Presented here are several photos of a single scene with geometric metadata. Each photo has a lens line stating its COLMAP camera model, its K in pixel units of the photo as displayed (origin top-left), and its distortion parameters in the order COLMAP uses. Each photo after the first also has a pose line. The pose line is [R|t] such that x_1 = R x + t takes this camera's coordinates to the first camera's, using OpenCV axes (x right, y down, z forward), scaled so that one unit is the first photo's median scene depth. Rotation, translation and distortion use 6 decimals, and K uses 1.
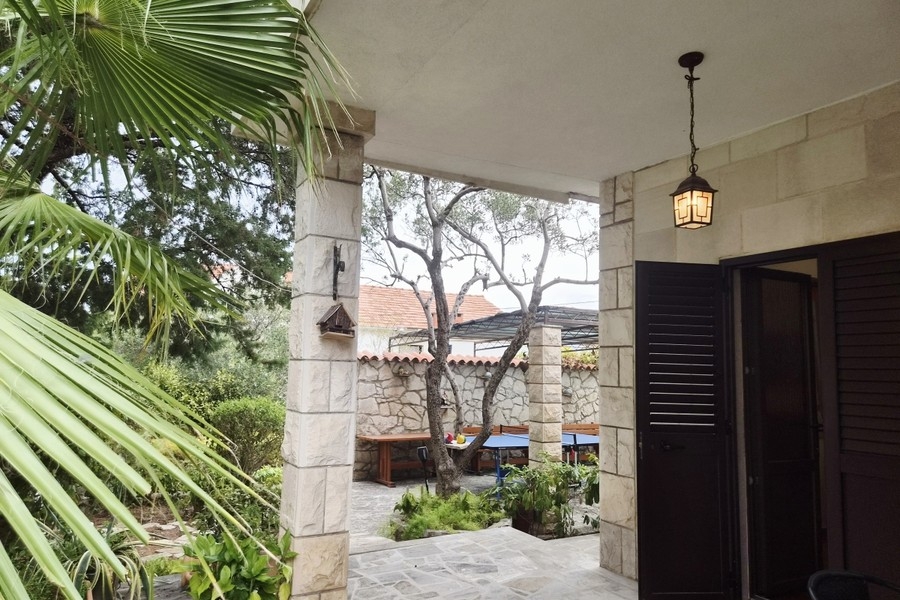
lens RADIAL K [[640.8, 0, 449.2], [0, 640.8, 299.4], [0, 0, 1]] dist [-0.002430, -0.000100]
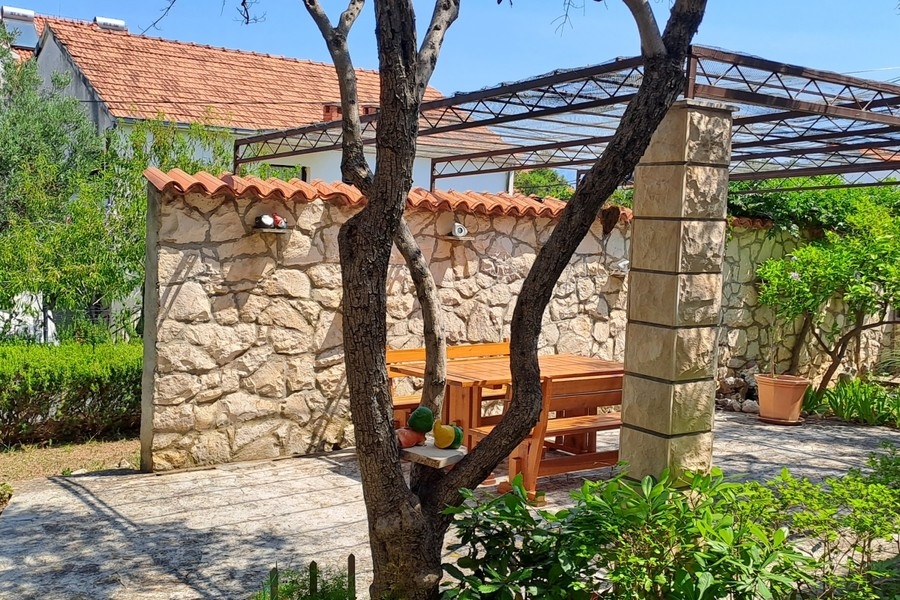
lens RADIAL K [[949.4, 0, 451.8], [0, 949.4, 298.5], [0, 0, 1]] dist [0.013599, 0.000000]
pose [[0.993450, 0.009491, 0.113876, -0.023198], [-0.031850, 0.980052, 0.196174, 0.034616], [-0.109743, -0.198516, 0.973934, 0.359161]]
